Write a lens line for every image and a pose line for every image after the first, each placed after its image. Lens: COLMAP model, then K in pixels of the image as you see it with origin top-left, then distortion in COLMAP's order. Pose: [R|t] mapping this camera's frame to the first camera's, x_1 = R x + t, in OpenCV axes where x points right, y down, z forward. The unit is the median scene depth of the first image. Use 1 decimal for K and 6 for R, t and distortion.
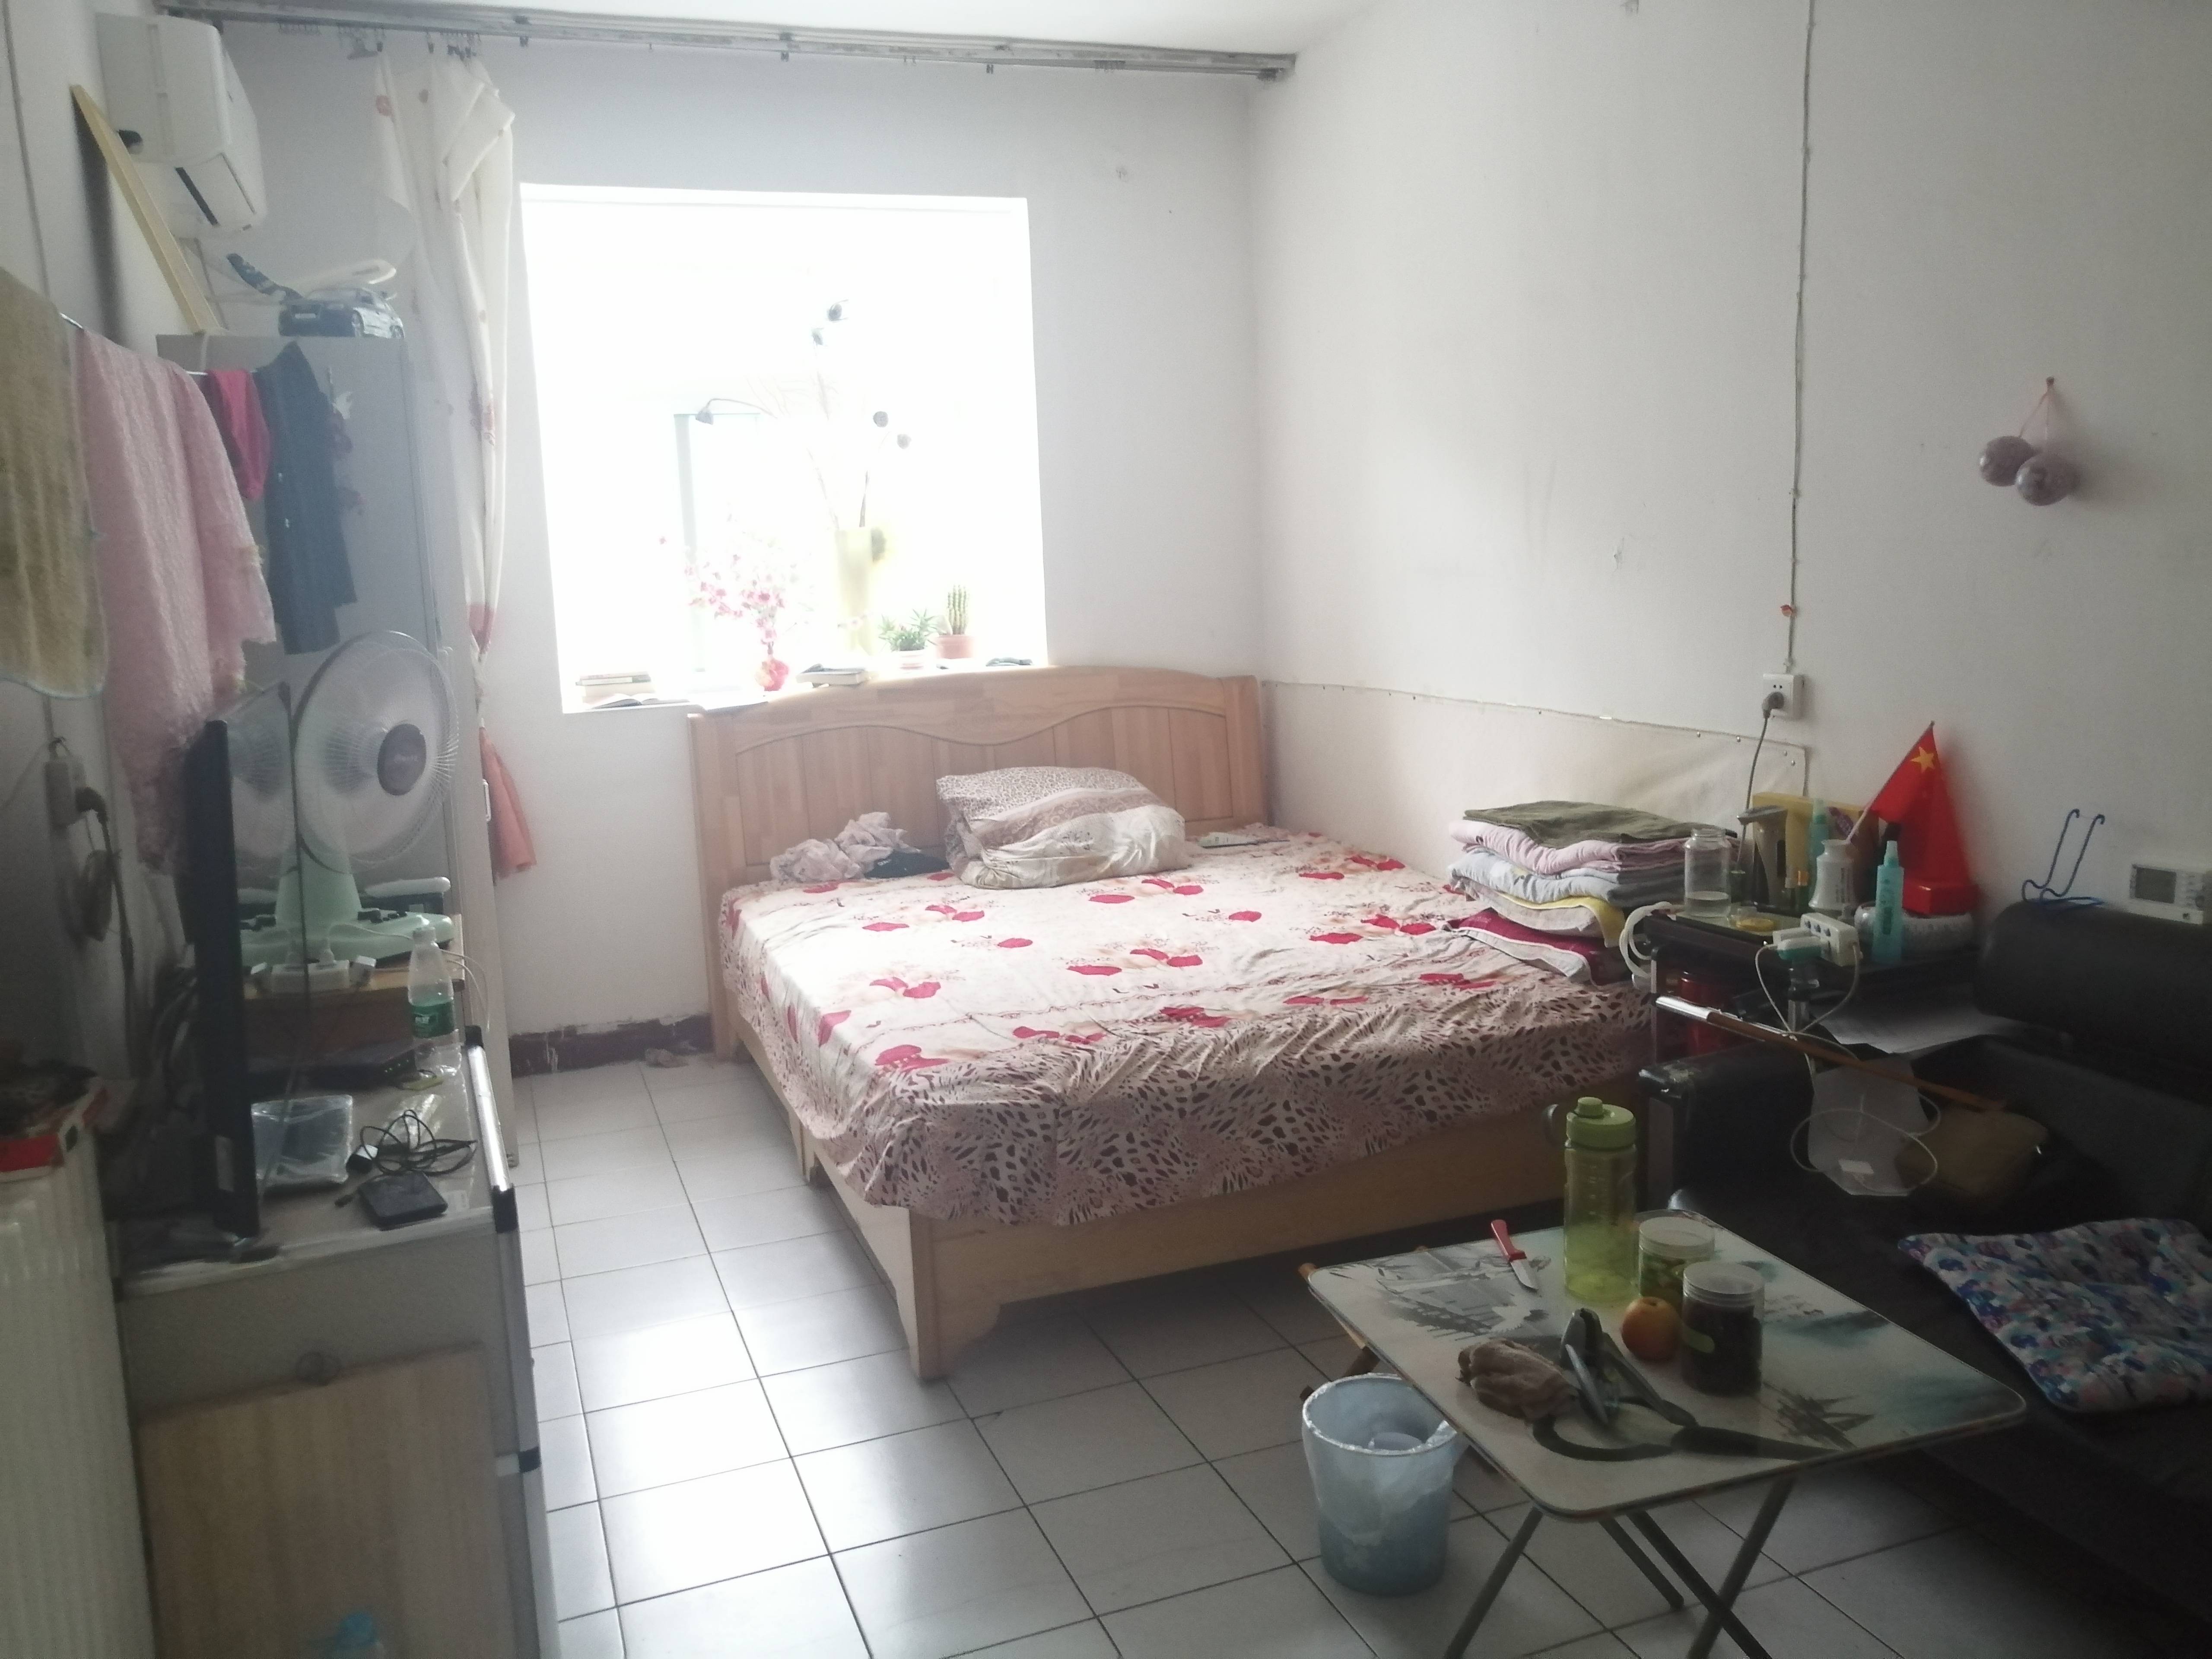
lens RADIAL K [[1736.2, 0, 1102.1], [0, 1736.2, 825.5], [0, 0, 1]] dist [0.012199, 0.003891]
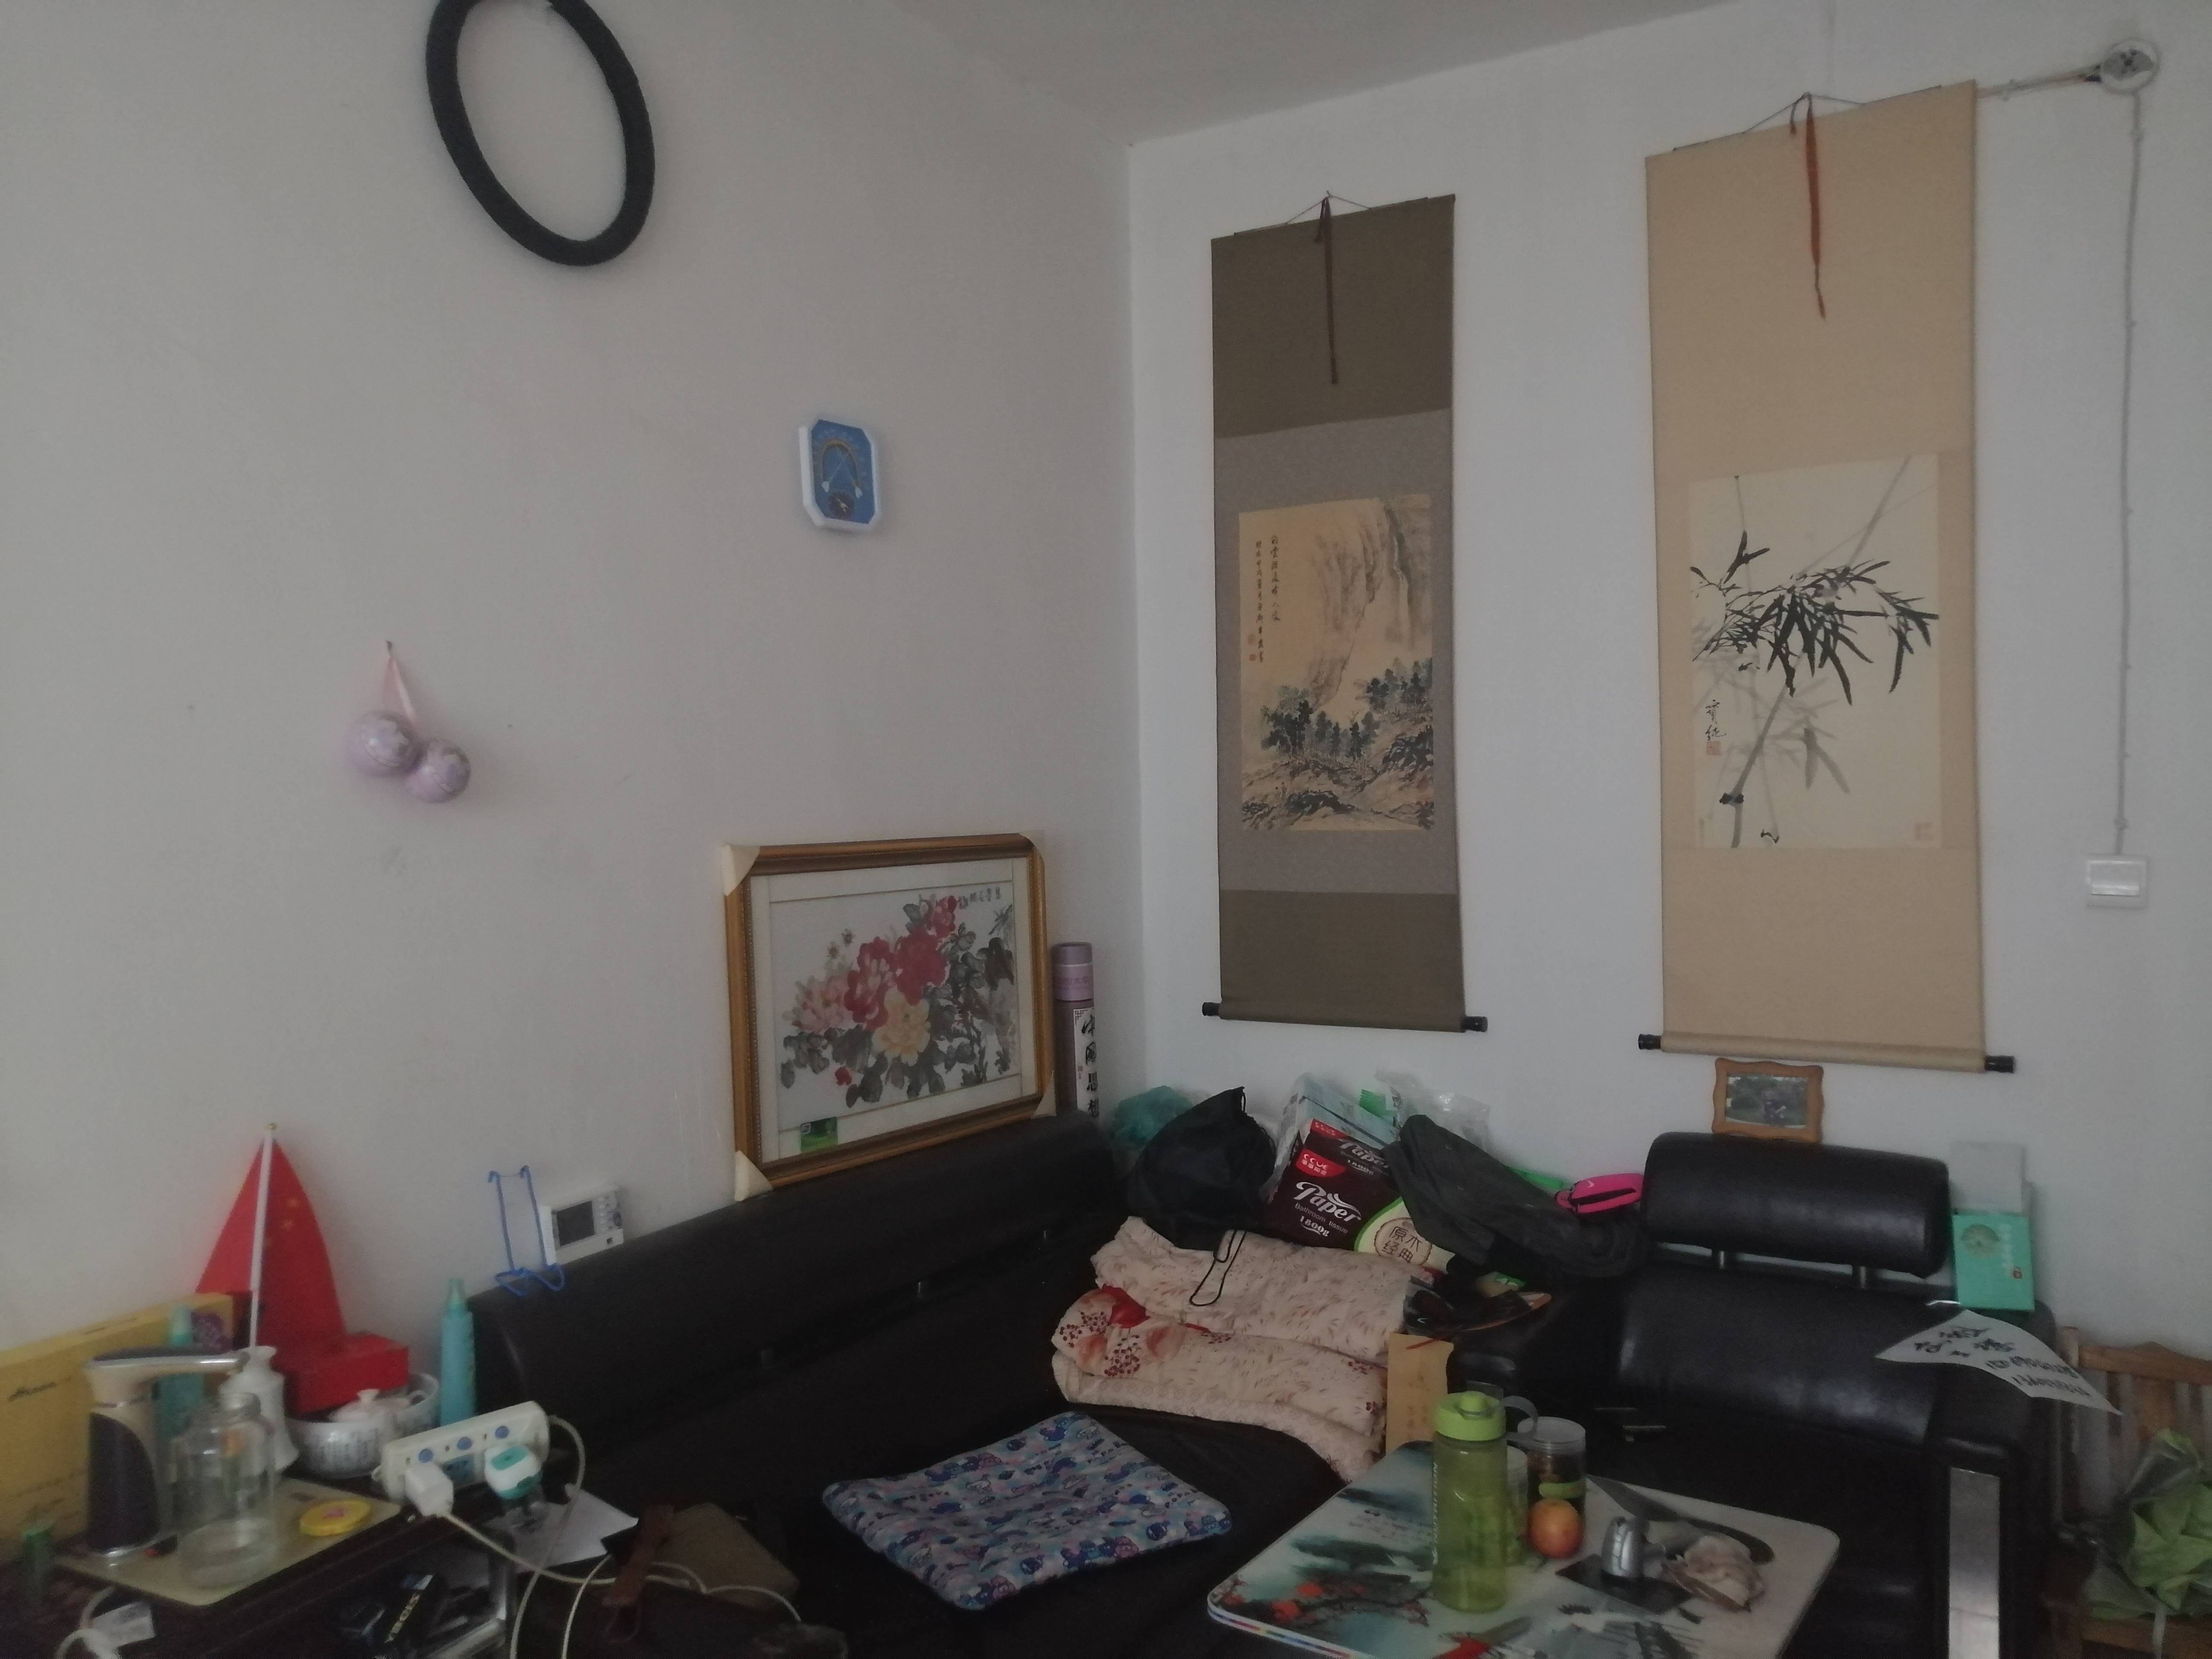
lens RADIAL K [[1736.2, 0, 1105.2], [0, 1736.2, 840.7], [0, 0, 1]] dist [0.012199, 0.003891]
pose [[-0.603420, 0.017969, 0.797221, -0.275673], [0.174809, 0.978409, 0.110261, -0.211515], [-0.778027, 0.205895, -0.593533, 1.302207]]
